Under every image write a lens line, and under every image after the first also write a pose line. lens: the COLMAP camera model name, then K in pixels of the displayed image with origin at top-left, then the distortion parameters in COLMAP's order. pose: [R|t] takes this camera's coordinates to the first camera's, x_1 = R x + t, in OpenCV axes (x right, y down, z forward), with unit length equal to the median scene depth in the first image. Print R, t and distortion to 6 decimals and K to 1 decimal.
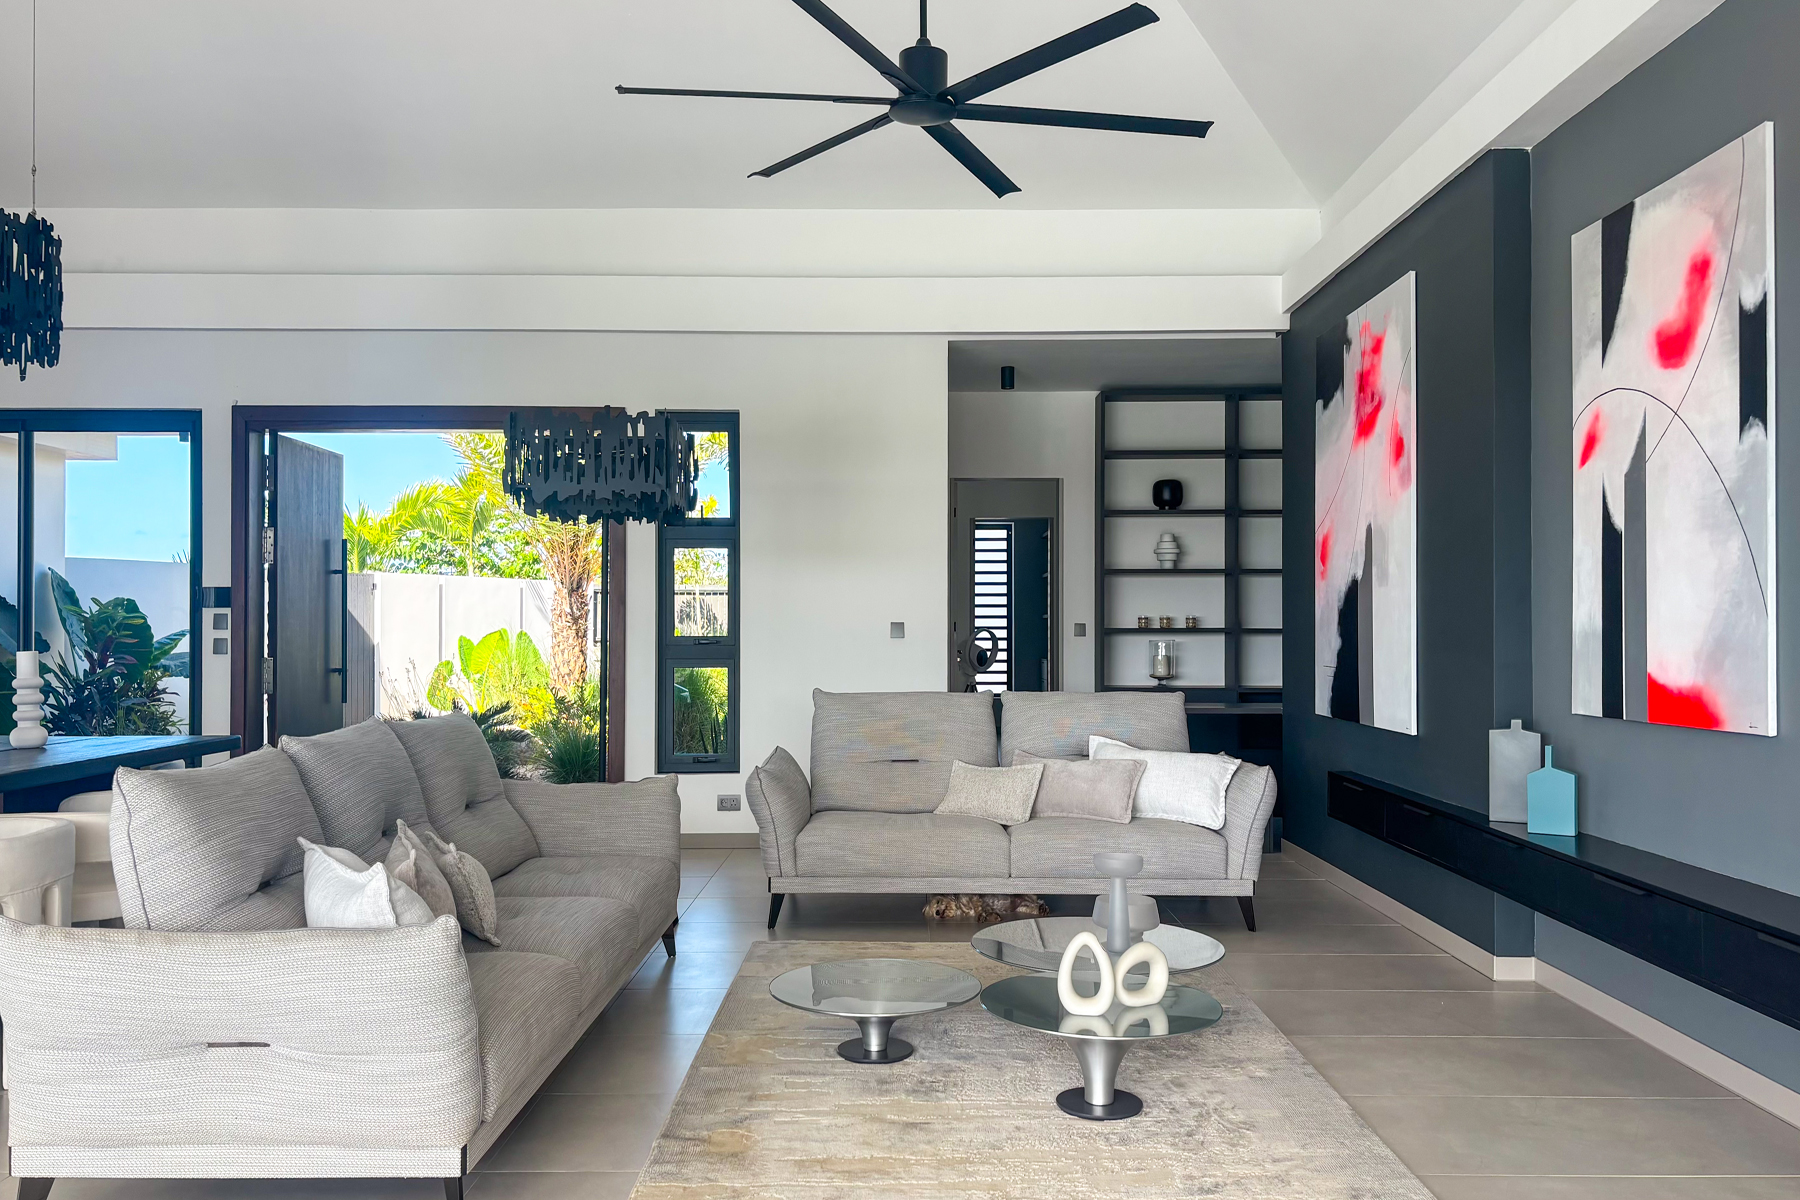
lens RADIAL K [[1391.2, 0, 897.7], [0, 1391.2, 617.0], [0, 0, 1]] dist [0.057632, -0.004753]
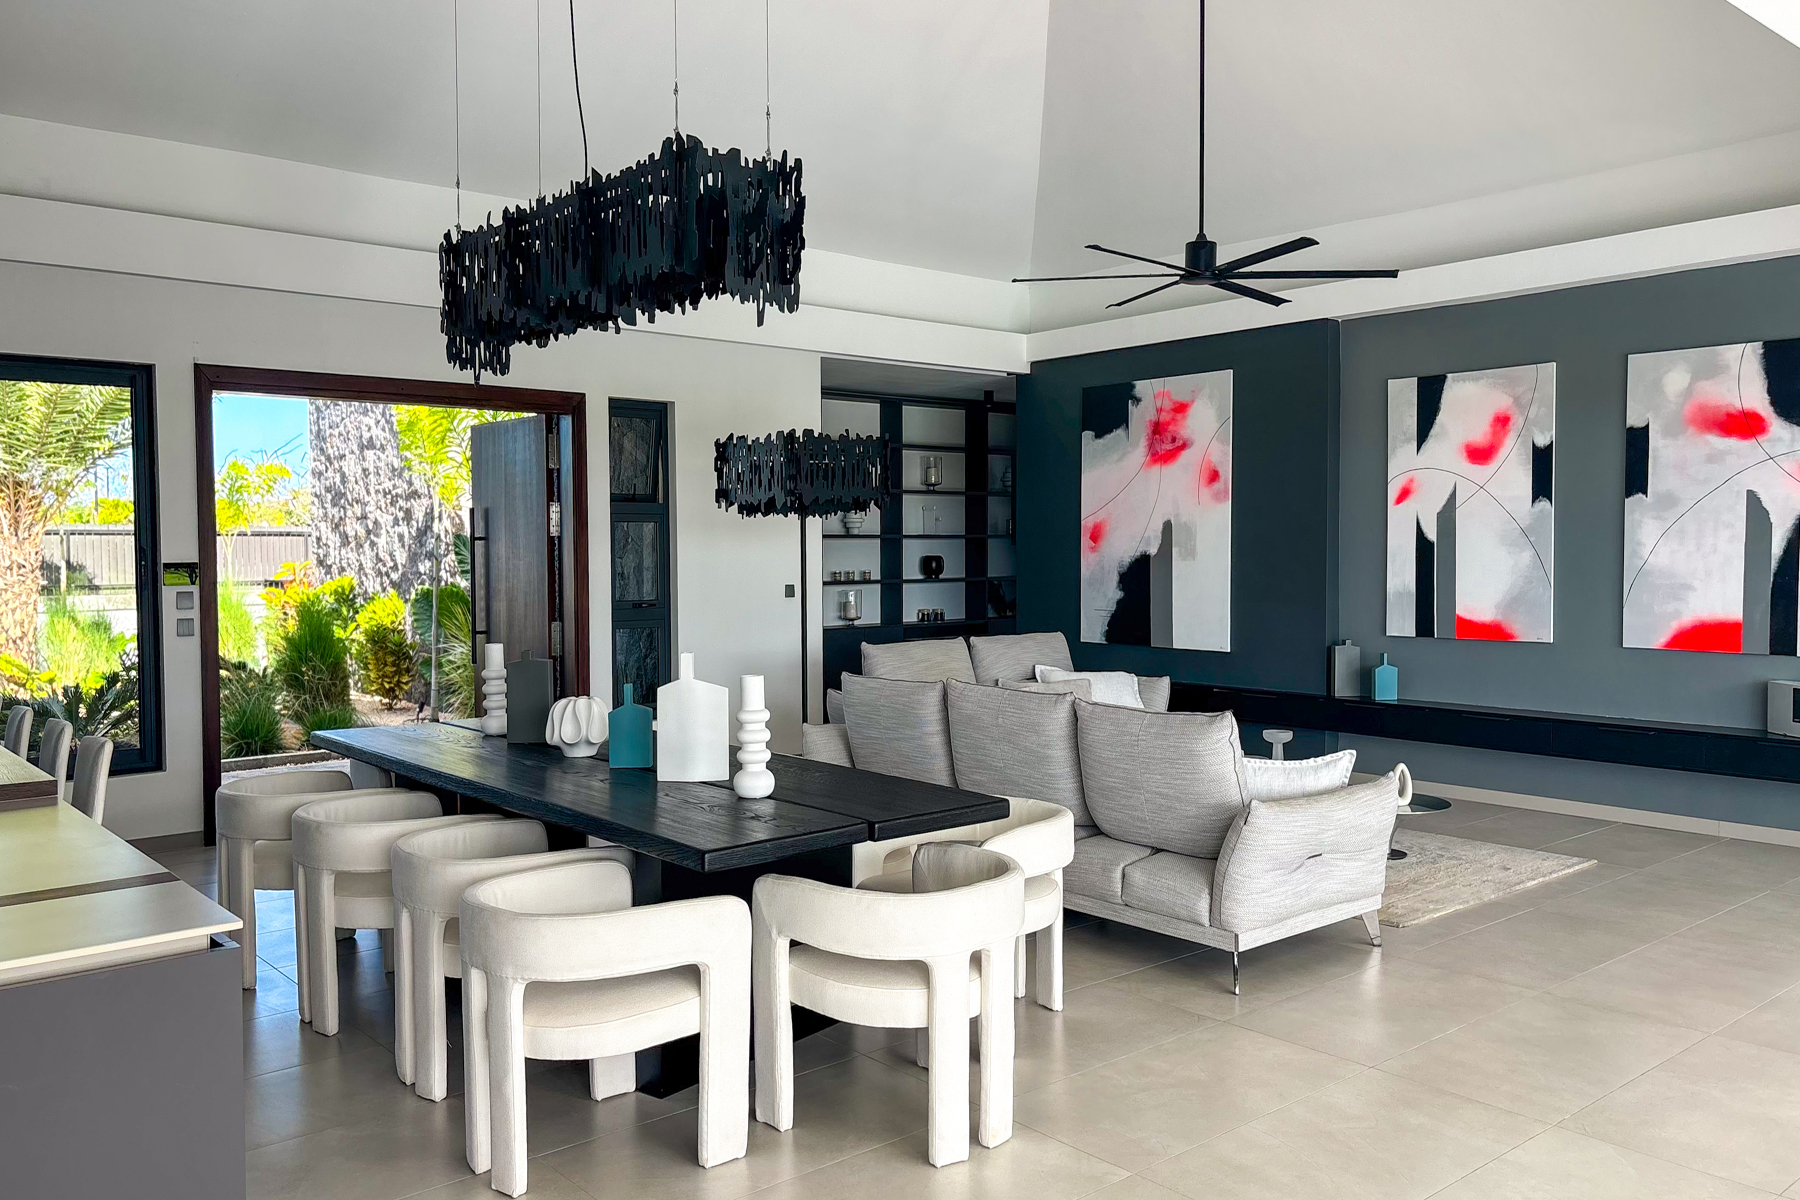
lens RADIAL K [[1391.2, 0, 903.7], [0, 1391.2, 607.3], [0, 0, 1]] dist [0.057632, -0.004753]
pose [[0.755204, -0.033857, 0.654615, -1.067015], [0.000805, 0.998712, 0.050725, -0.055795], [-0.655489, -0.037781, 0.754259, 0.006402]]
